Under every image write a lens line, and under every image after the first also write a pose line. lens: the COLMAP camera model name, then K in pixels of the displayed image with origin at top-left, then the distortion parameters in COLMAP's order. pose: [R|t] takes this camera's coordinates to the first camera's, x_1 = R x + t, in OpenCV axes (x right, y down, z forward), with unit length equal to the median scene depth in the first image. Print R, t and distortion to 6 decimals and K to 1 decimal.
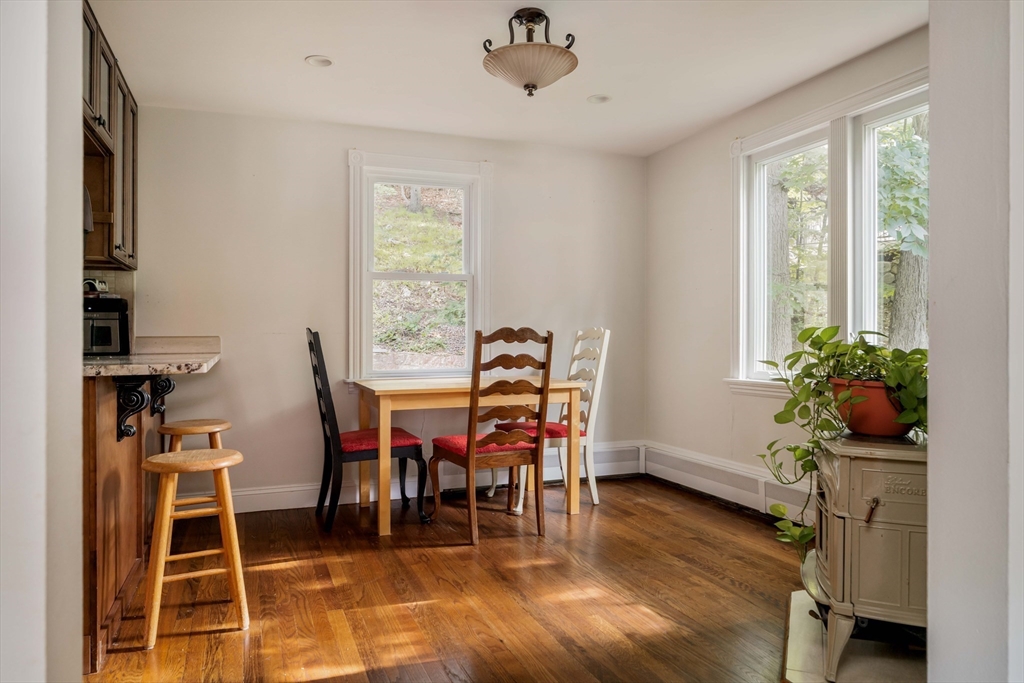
lens RADIAL K [[703.8, 0, 511.5], [0, 703.8, 314.6], [0, 0, 1]] dist [0.020083, -0.005154]
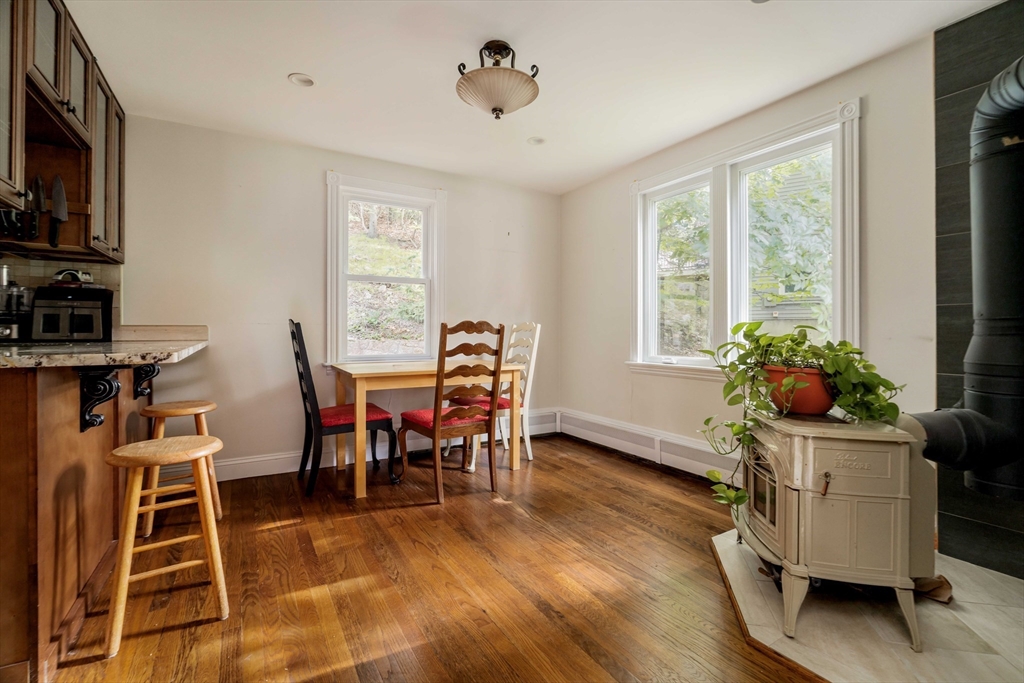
lens RADIAL K [[471.3, 0, 518.7], [0, 471.3, 329.2], [0, 0, 1]] dist [-0.000604, 0.001008]
pose [[0.985265, 0.009527, 0.170767, -0.065918], [-0.014629, 0.999483, 0.028644, 0.009916], [-0.170405, -0.030720, 0.984895, 0.223010]]
